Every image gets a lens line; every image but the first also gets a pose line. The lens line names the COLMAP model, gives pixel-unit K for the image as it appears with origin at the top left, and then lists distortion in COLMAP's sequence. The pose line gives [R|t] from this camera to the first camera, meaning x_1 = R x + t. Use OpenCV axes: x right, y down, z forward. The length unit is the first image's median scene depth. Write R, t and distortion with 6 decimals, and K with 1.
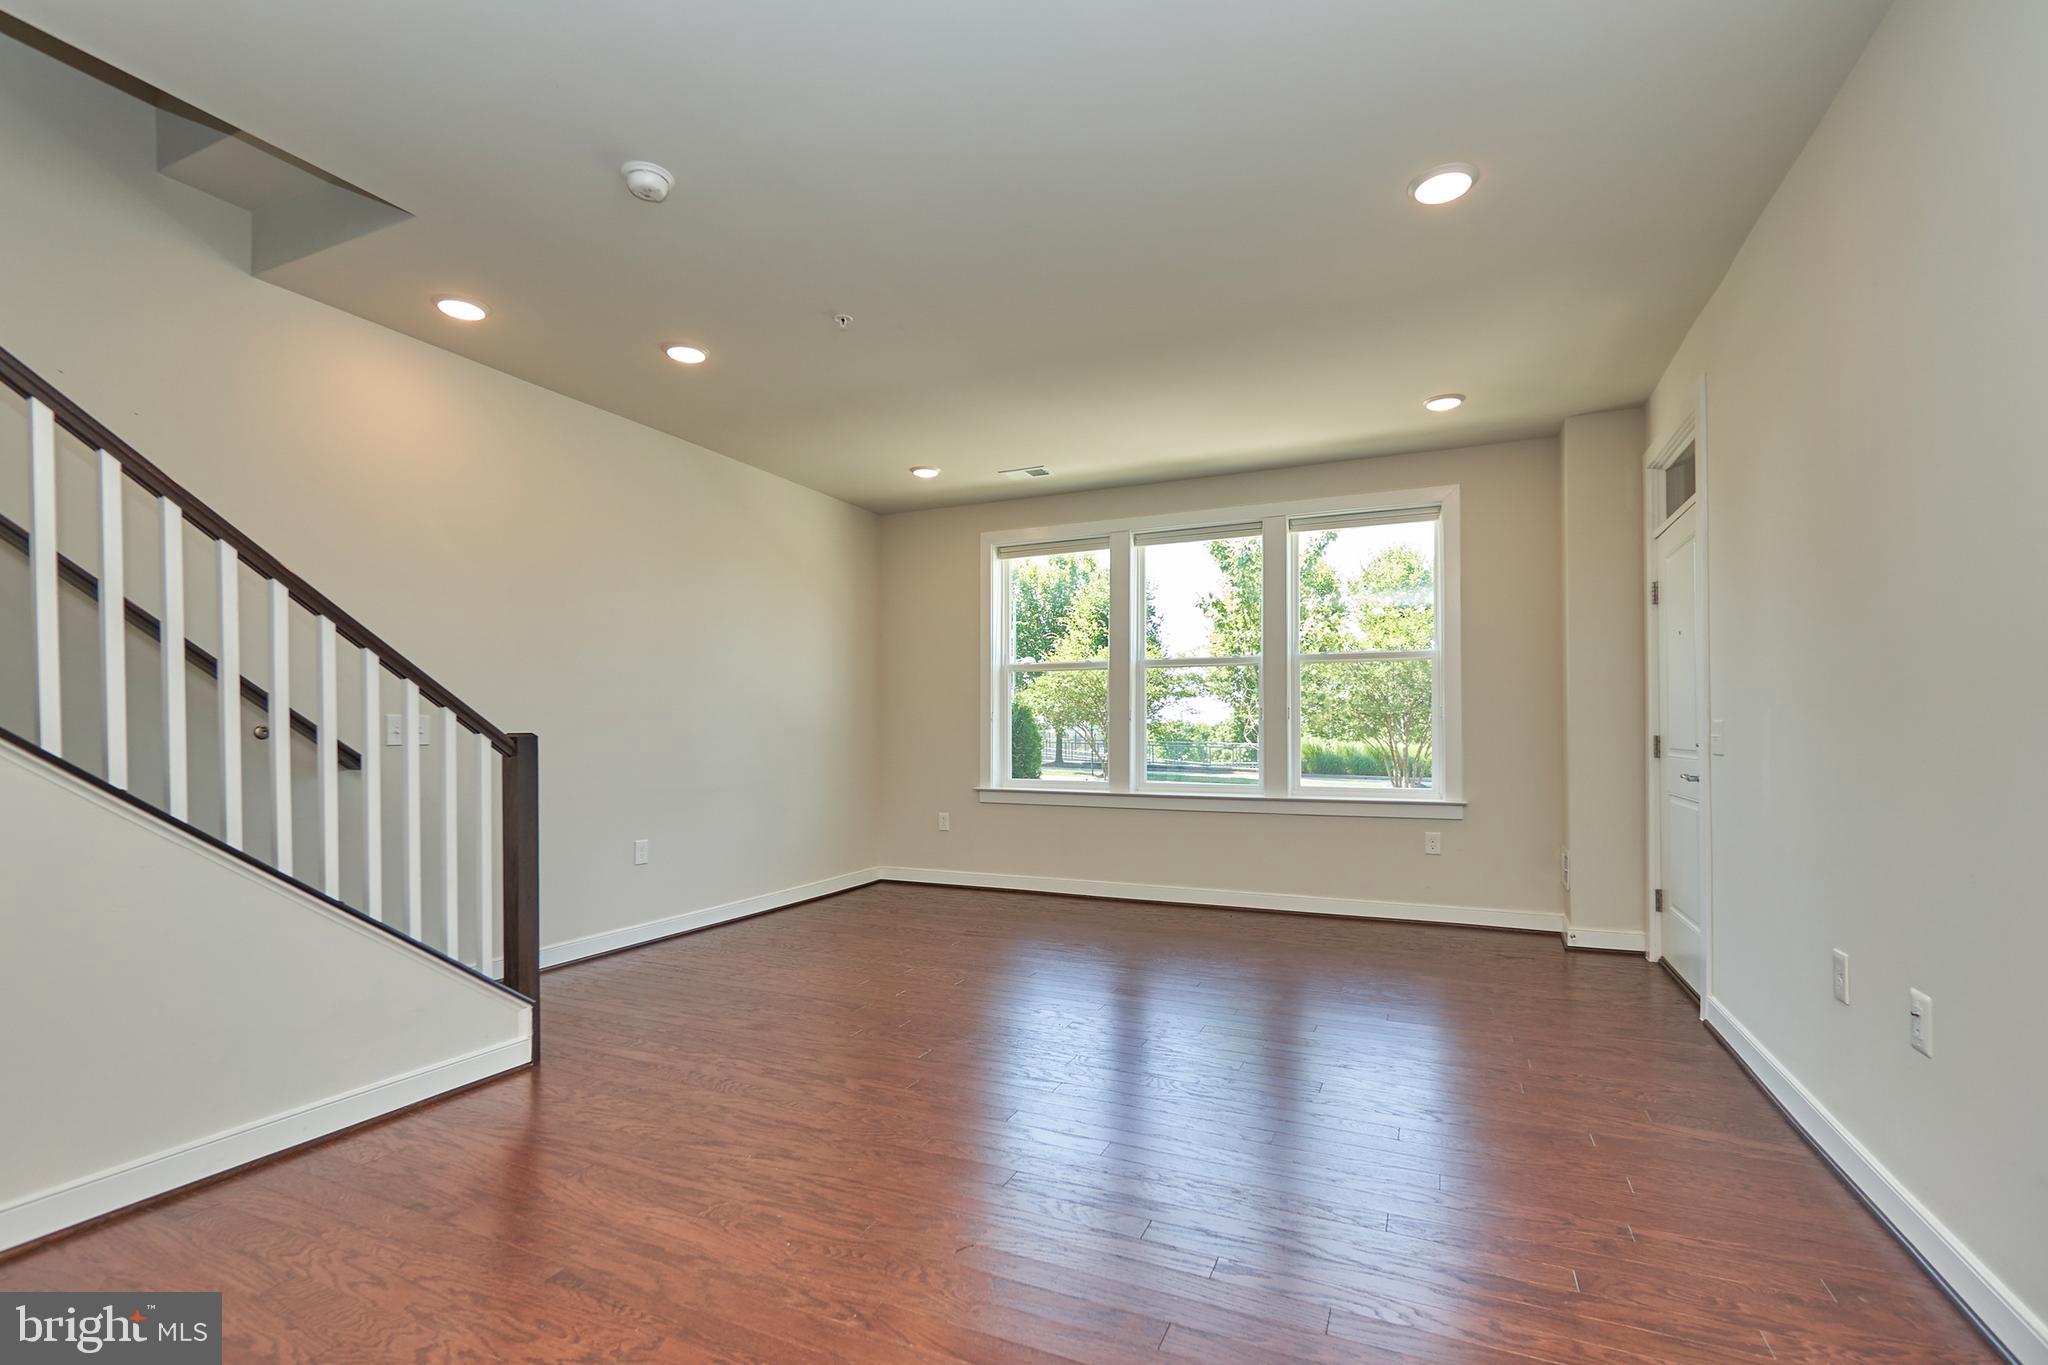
lens RADIAL K [[902.5, 0, 974.9], [0, 902.5, 714.9], [0, 0, 1]] dist [-0.001754, -0.001412]
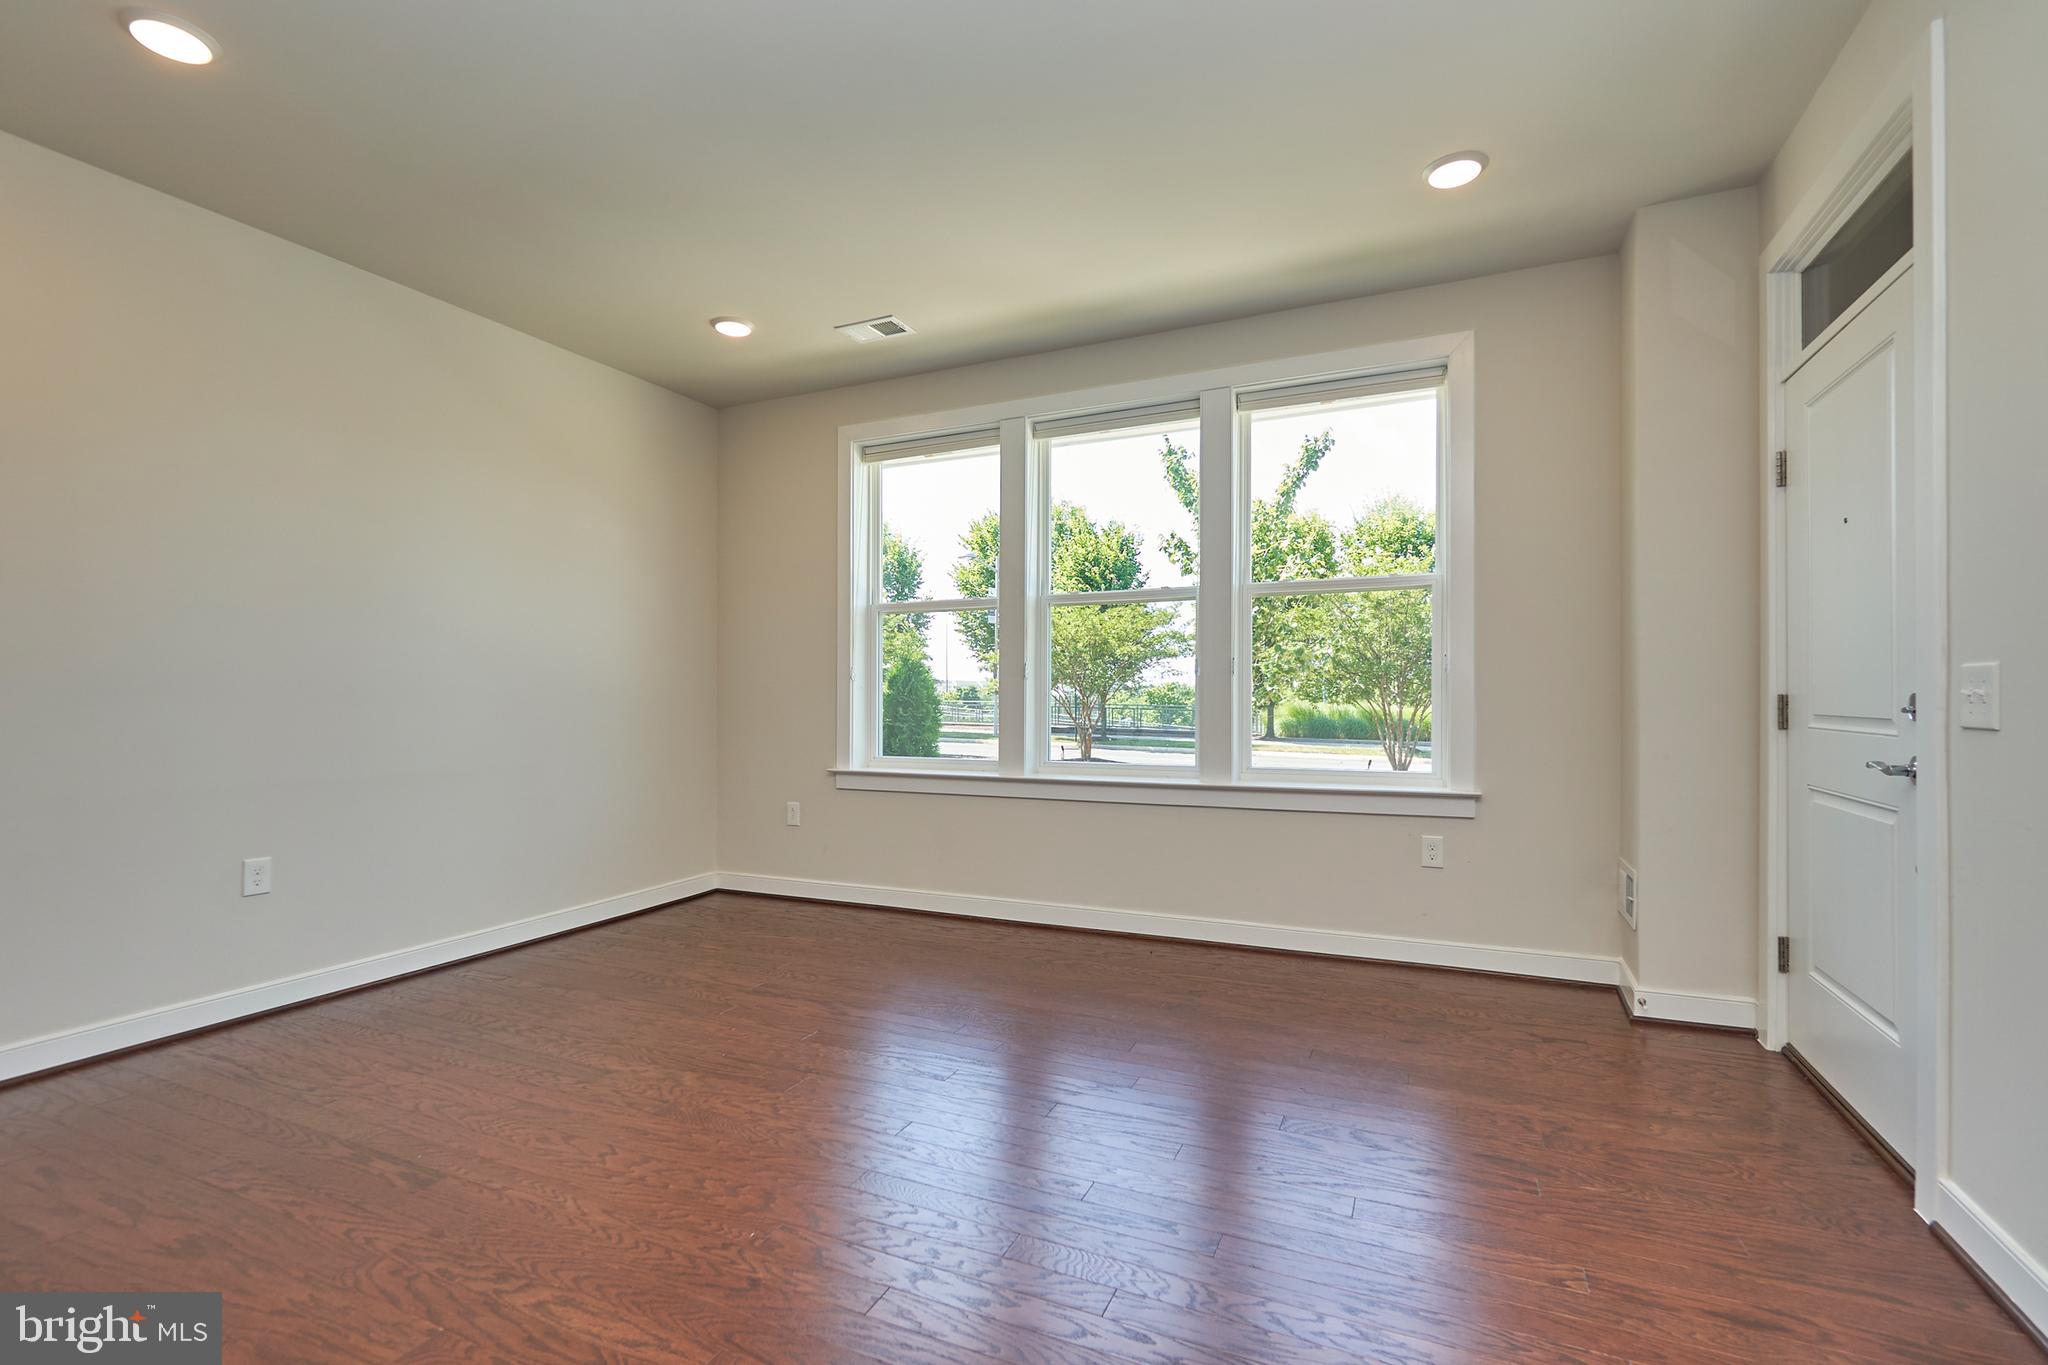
lens RADIAL K [[902.5, 0, 1012.6], [0, 902.5, 698.5], [0, 0, 1]] dist [-0.001754, -0.001412]
pose [[0.999159, -0.003690, 0.040839, 0.135152], [0.002797, 0.999756, 0.021904, 0.007474], [-0.040910, -0.021772, 0.998926, 0.276592]]
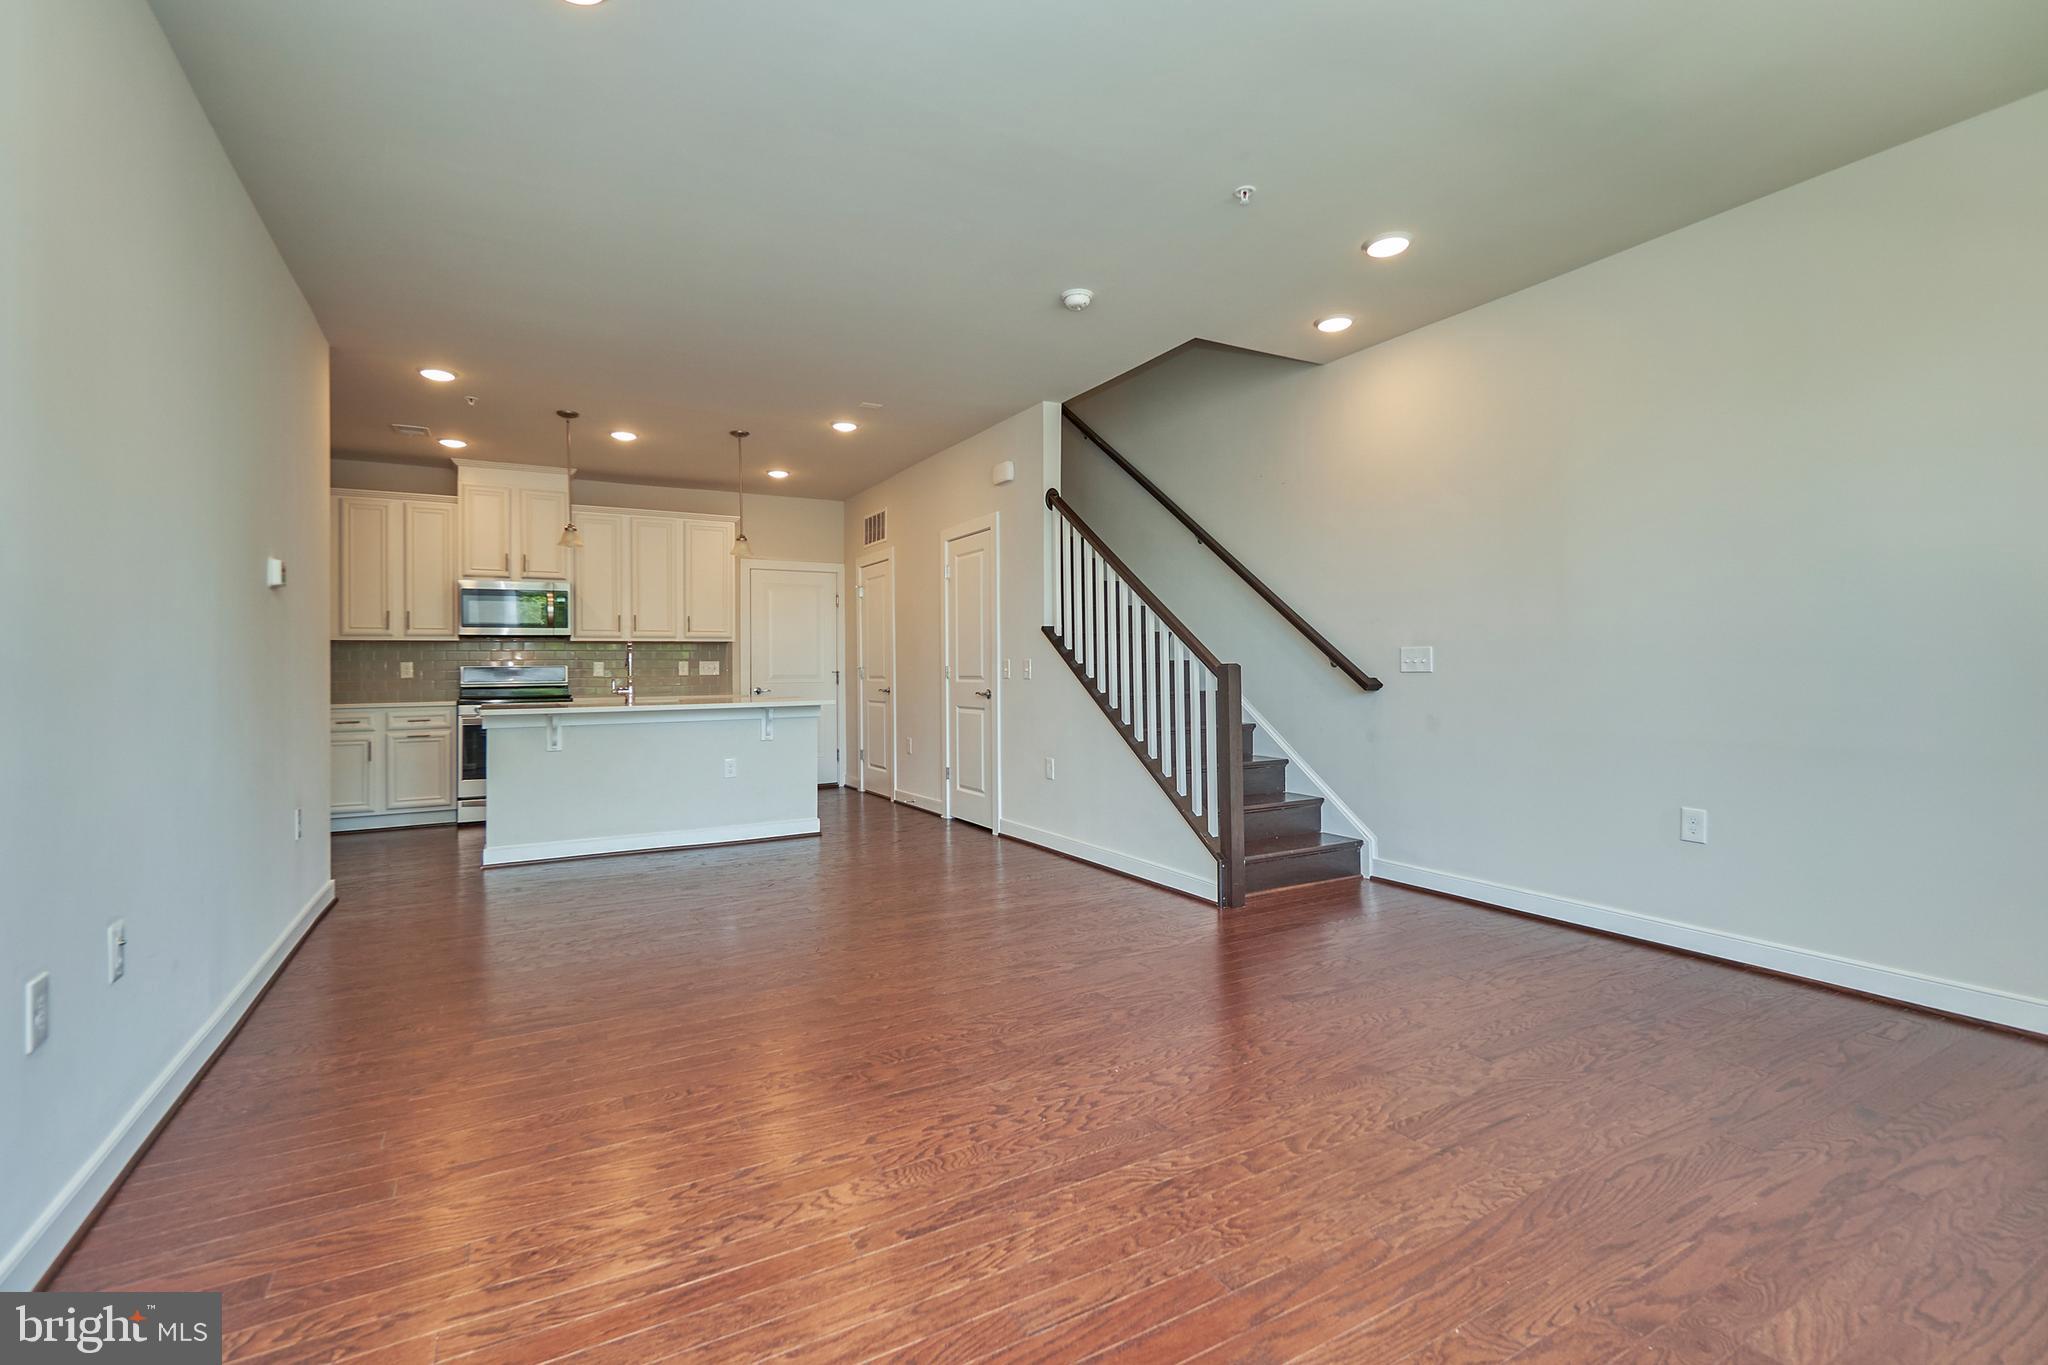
lens RADIAL K [[902.5, 0, 1017.0], [0, 902.5, 663.1], [0, 0, 1]] dist [-0.001754, -0.001412]
pose [[-0.544288, 0.001170, -0.838898, 0.437101], [0.026814, 0.999512, -0.016003, 0.016812], [0.838470, -0.031204, -0.544054, 0.790852]]
